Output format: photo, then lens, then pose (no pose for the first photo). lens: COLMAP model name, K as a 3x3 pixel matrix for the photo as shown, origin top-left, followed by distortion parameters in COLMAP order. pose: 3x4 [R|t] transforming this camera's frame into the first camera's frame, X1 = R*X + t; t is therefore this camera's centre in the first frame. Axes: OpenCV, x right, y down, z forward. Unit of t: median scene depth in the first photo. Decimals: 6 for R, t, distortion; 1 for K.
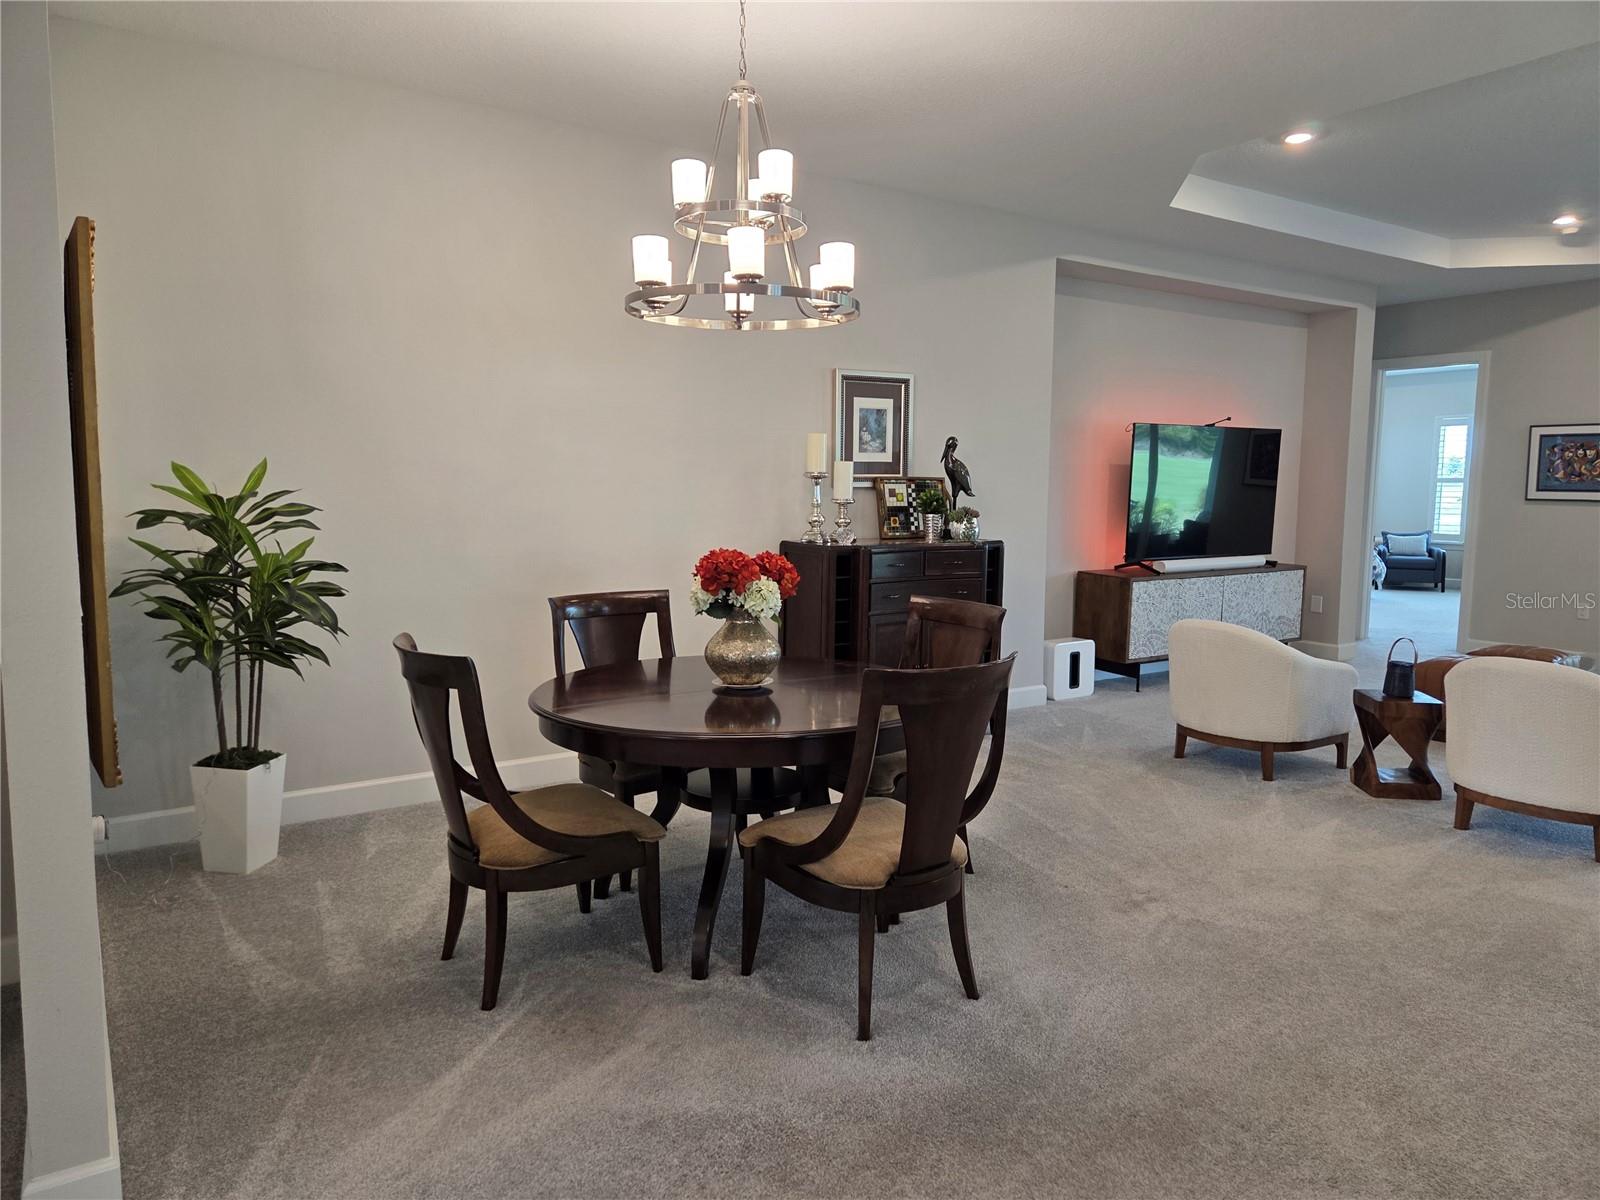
lens RADIAL K [[1073.5, 0, 816.9], [0, 1073.5, 590.0], [0, 0, 1]] dist [0.074008, -0.062288]
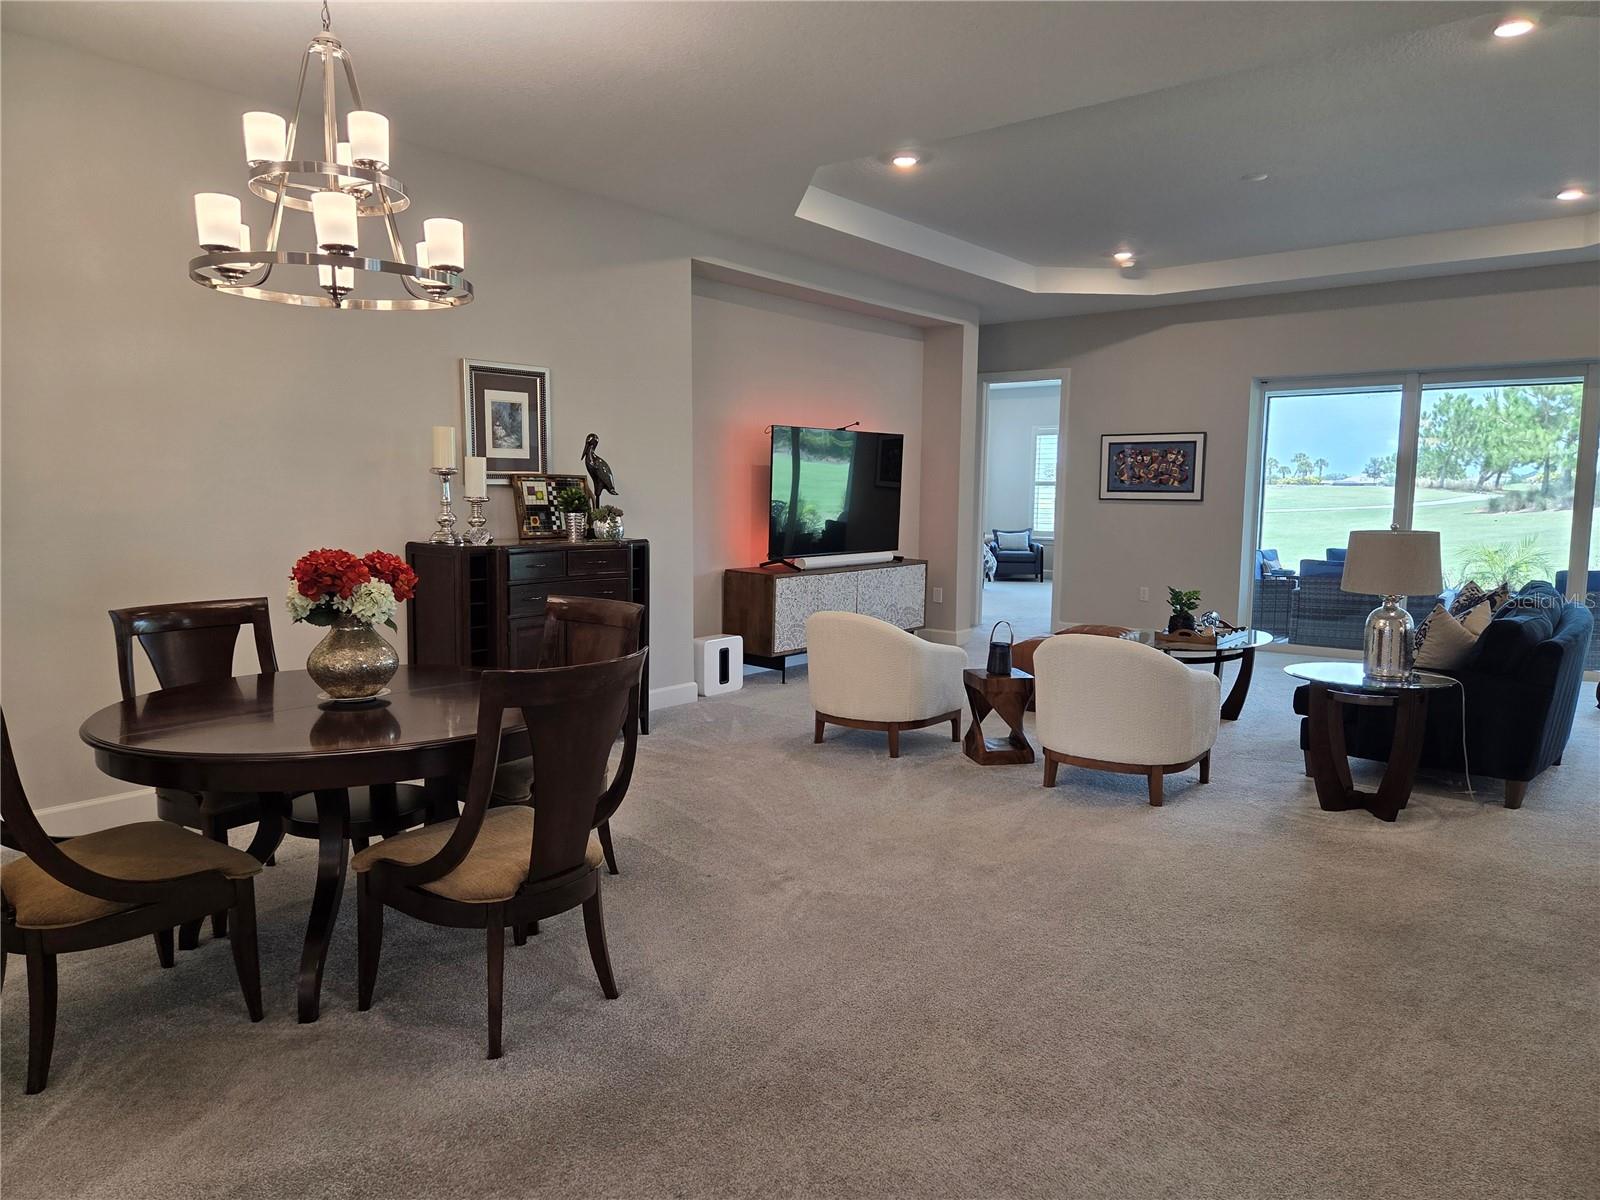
lens RADIAL K [[1073.5, 0, 804.7], [0, 1073.5, 611.5], [0, 0, 1]] dist [0.074008, -0.062288]
pose [[0.955279, -0.033526, 0.293800, 0.019850], [0.028492, 0.999365, 0.021399, 0.004406], [-0.294331, -0.012071, 0.955627, 0.003193]]
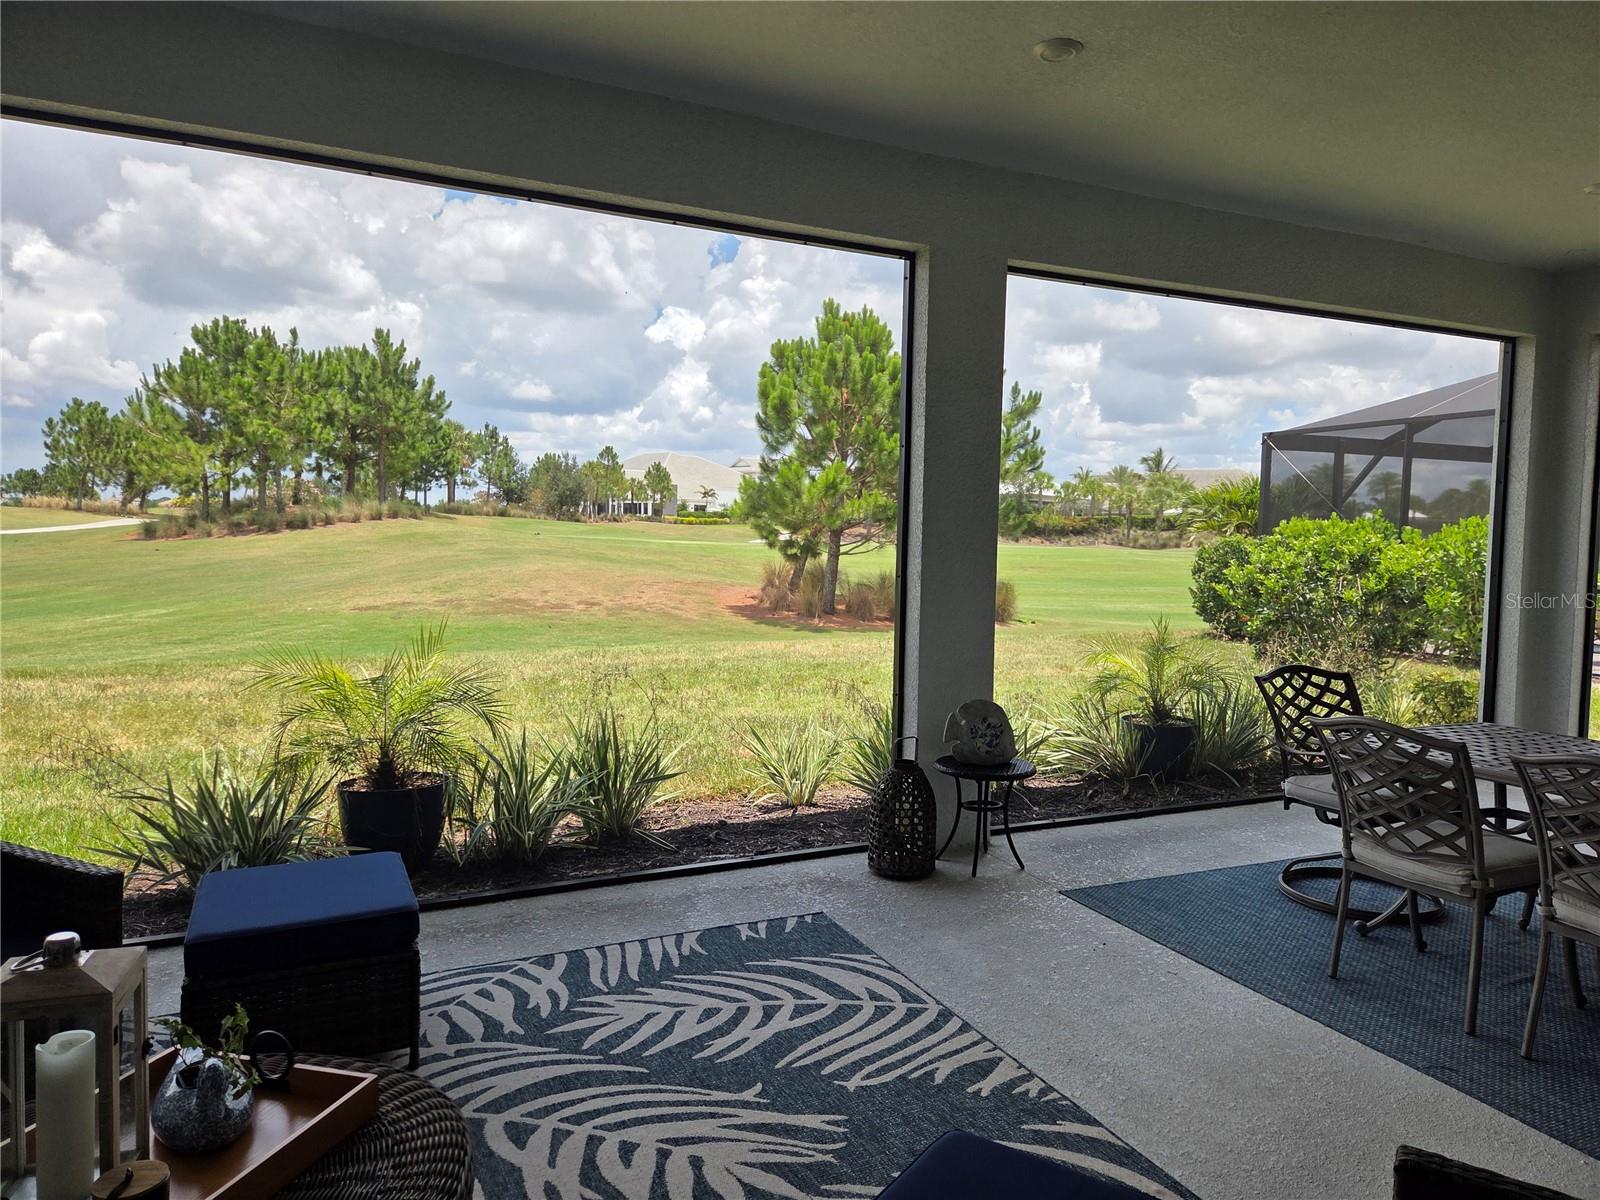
lens RADIAL K [[1073.5, 0, 814.1], [0, 1073.5, 591.4], [0, 0, 1]] dist [0.074008, -0.062288]
pose [[0.151978, -0.061132, 0.986492, 1.167792], [0.080035, 0.995569, 0.049364, -0.091535], [-0.985138, 0.071452, 0.156197, 1.130906]]
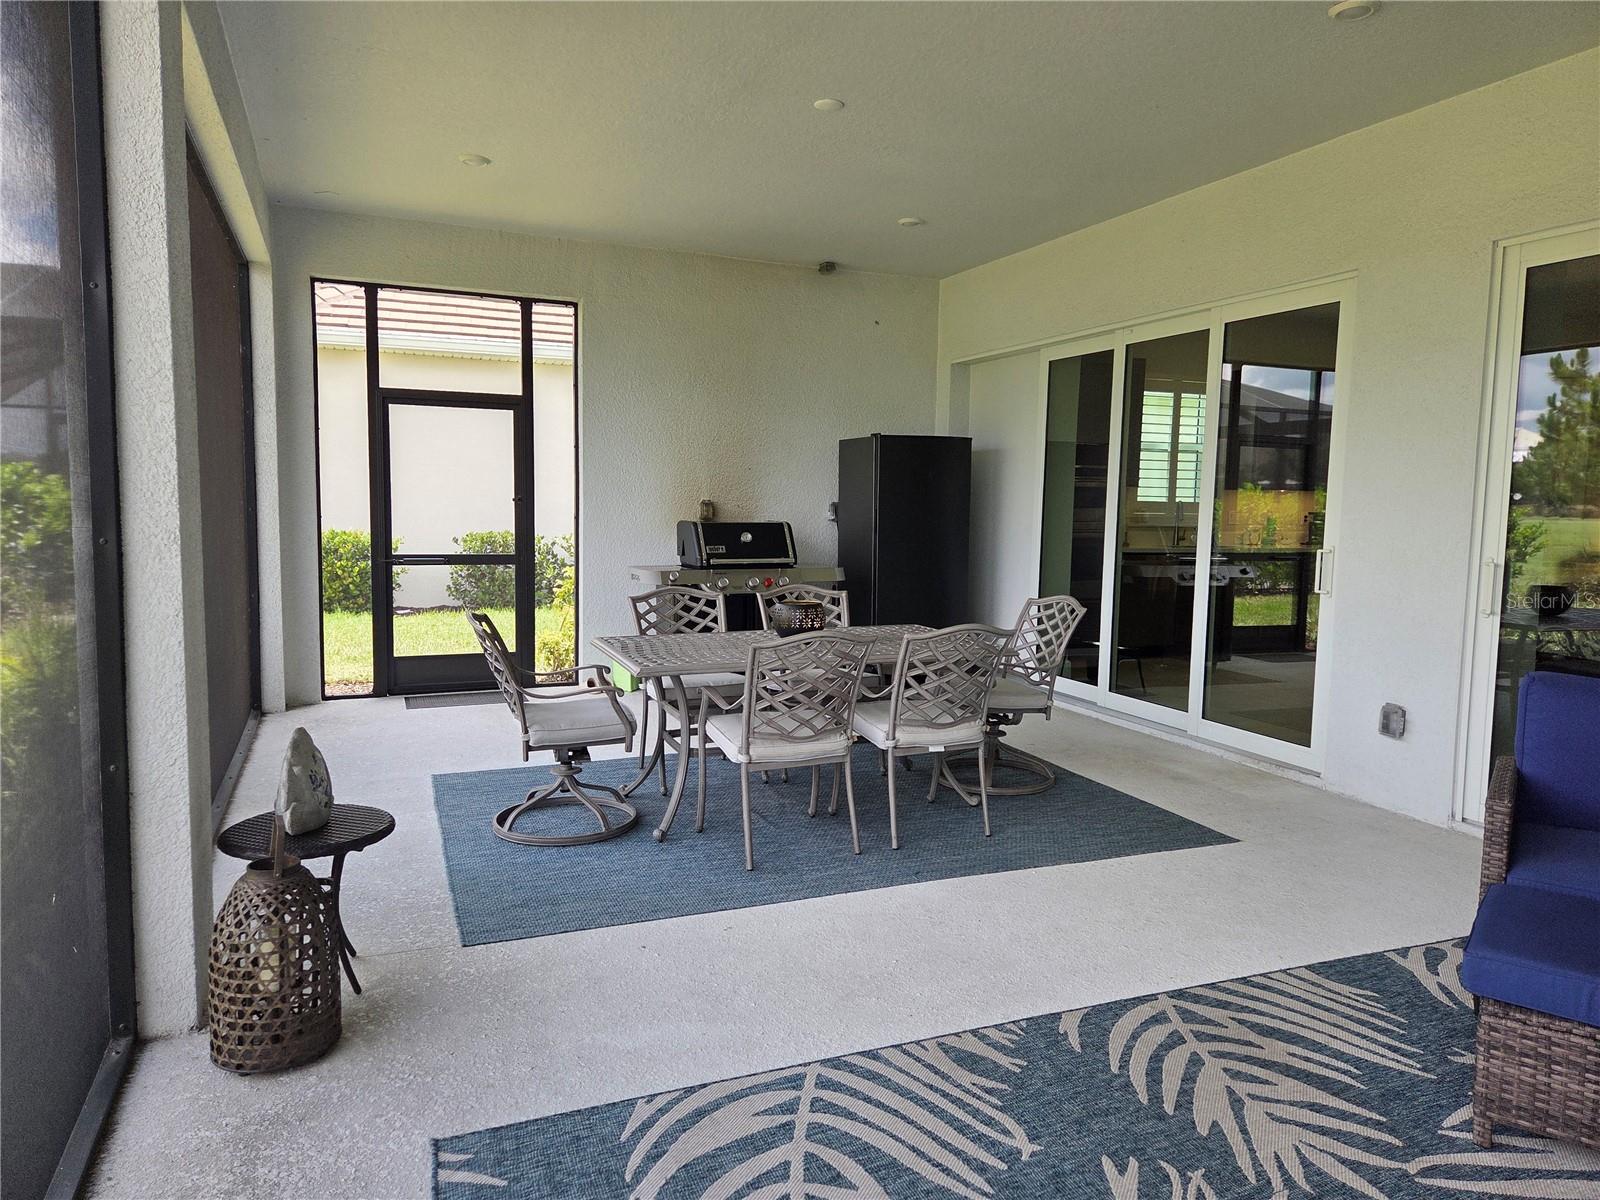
lens RADIAL K [[1079.4, 0, 805.7], [0, 1079.4, 594.1], [0, 0, 1]] dist [0.042047, -0.000829]
pose [[-0.978540, -0.046278, 0.200794, 1.599948], [-0.007125, 0.981470, 0.191482, -0.120092], [-0.205934, 0.185942, -0.960738, 1.530337]]
